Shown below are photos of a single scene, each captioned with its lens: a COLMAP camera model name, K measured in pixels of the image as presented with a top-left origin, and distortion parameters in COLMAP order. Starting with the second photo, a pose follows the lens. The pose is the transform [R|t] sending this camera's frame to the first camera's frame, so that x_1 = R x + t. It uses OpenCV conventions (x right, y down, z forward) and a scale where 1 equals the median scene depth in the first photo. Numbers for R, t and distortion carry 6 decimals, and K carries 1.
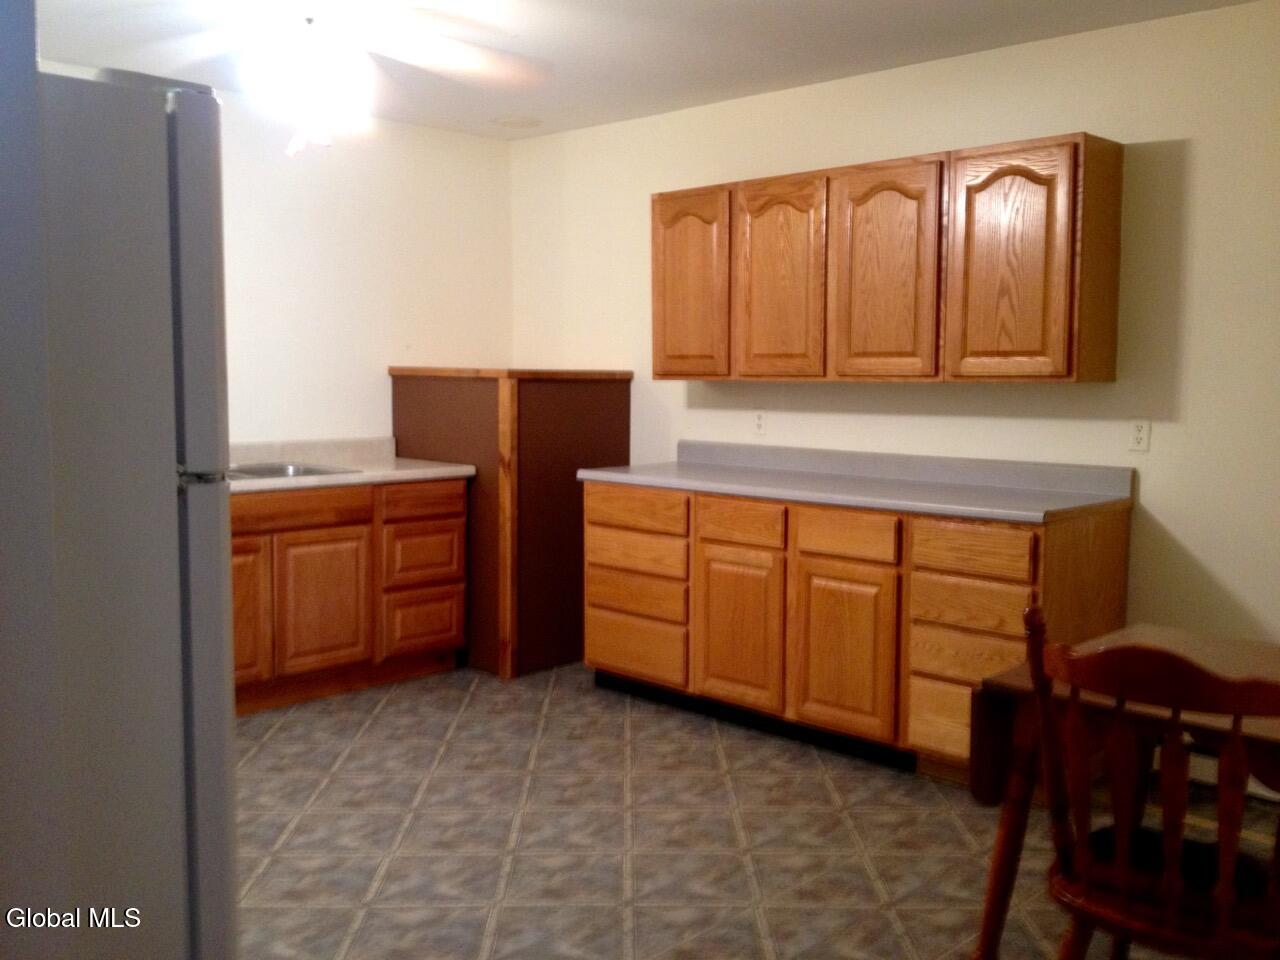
lens RADIAL K [[1180.0, 0, 643.7], [0, 1180.0, 500.3], [0, 0, 1]] dist [0.112291, -0.255877]
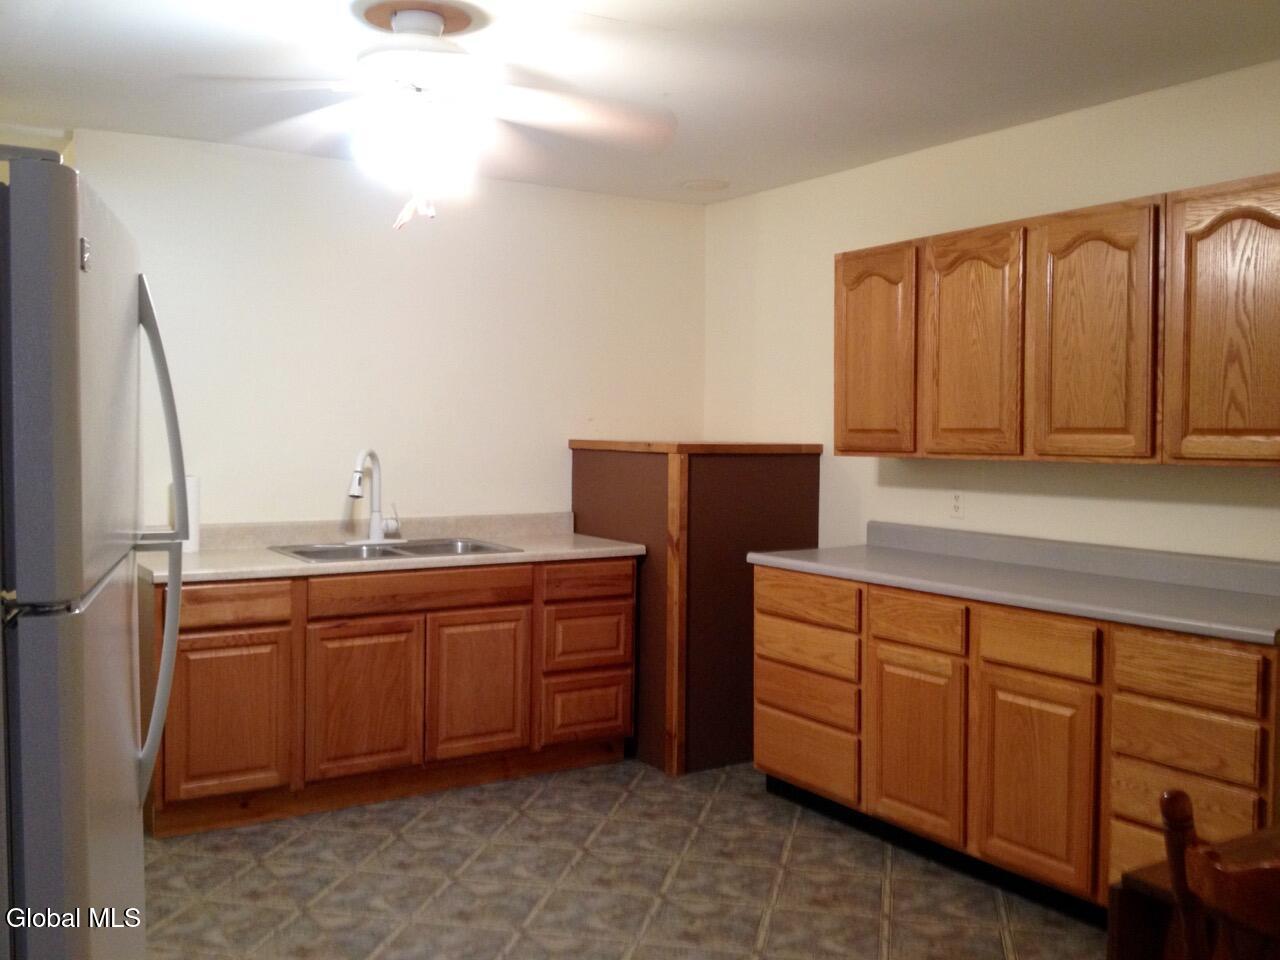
lens RADIAL K [[1180.0, 0, 643.7], [0, 1180.0, 500.3], [0, 0, 1]] dist [0.112291, -0.255877]
pose [[0.973508, 0.014795, -0.228173, 0.081569], [-0.026342, 0.998517, -0.047643, -0.022264], [0.227129, 0.052392, 0.972454, 0.092245]]
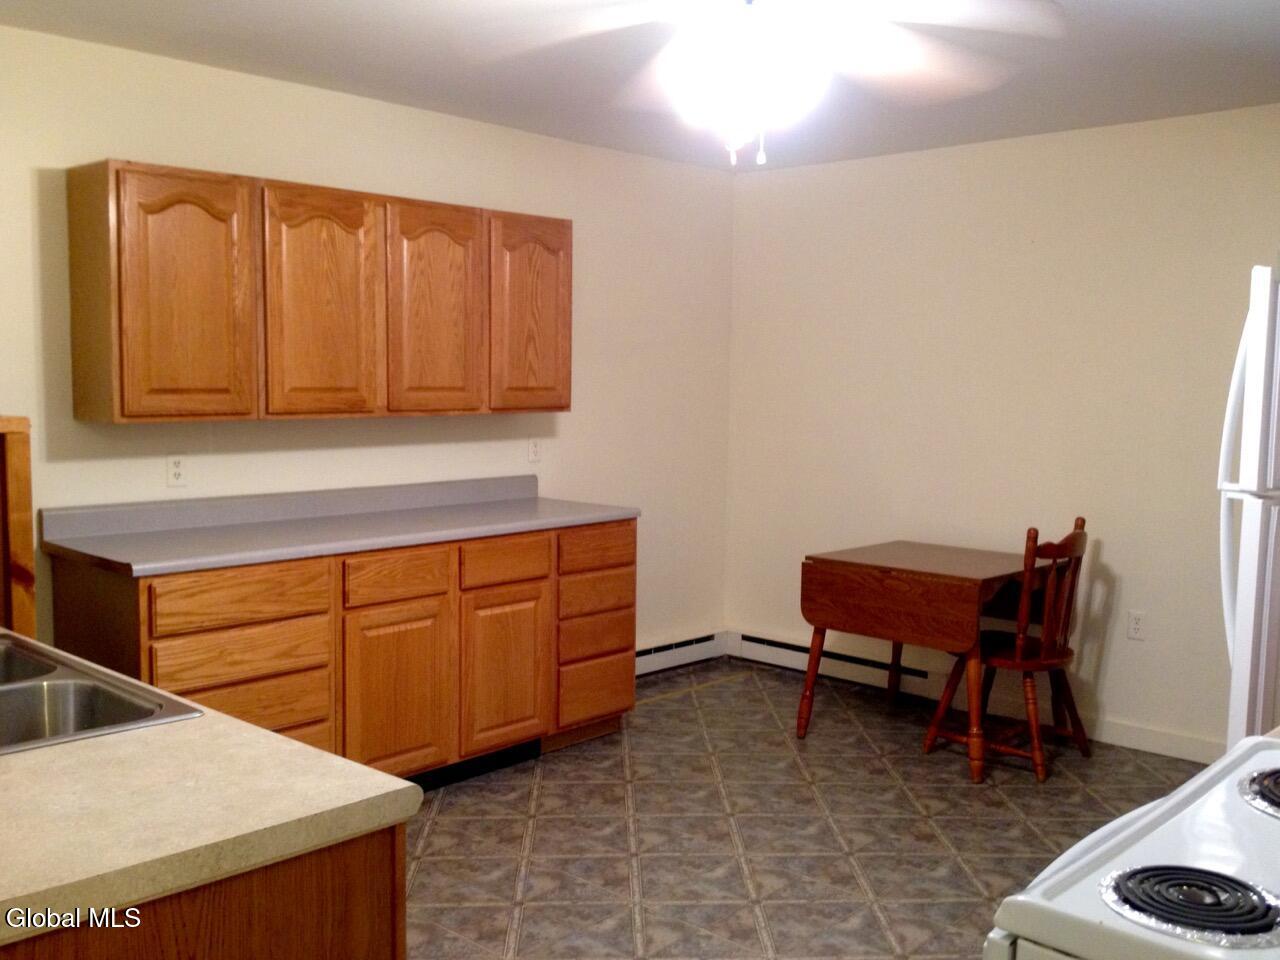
lens RADIAL K [[1180.0, 0, 643.7], [0, 1180.0, 500.3], [0, 0, 1]] dist [0.112291, -0.255877]
pose [[-0.010769, -0.109406, 0.993939, -0.783702], [0.100833, 0.988811, 0.109934, -0.114948], [-0.994845, 0.101405, 0.000383, 0.777990]]
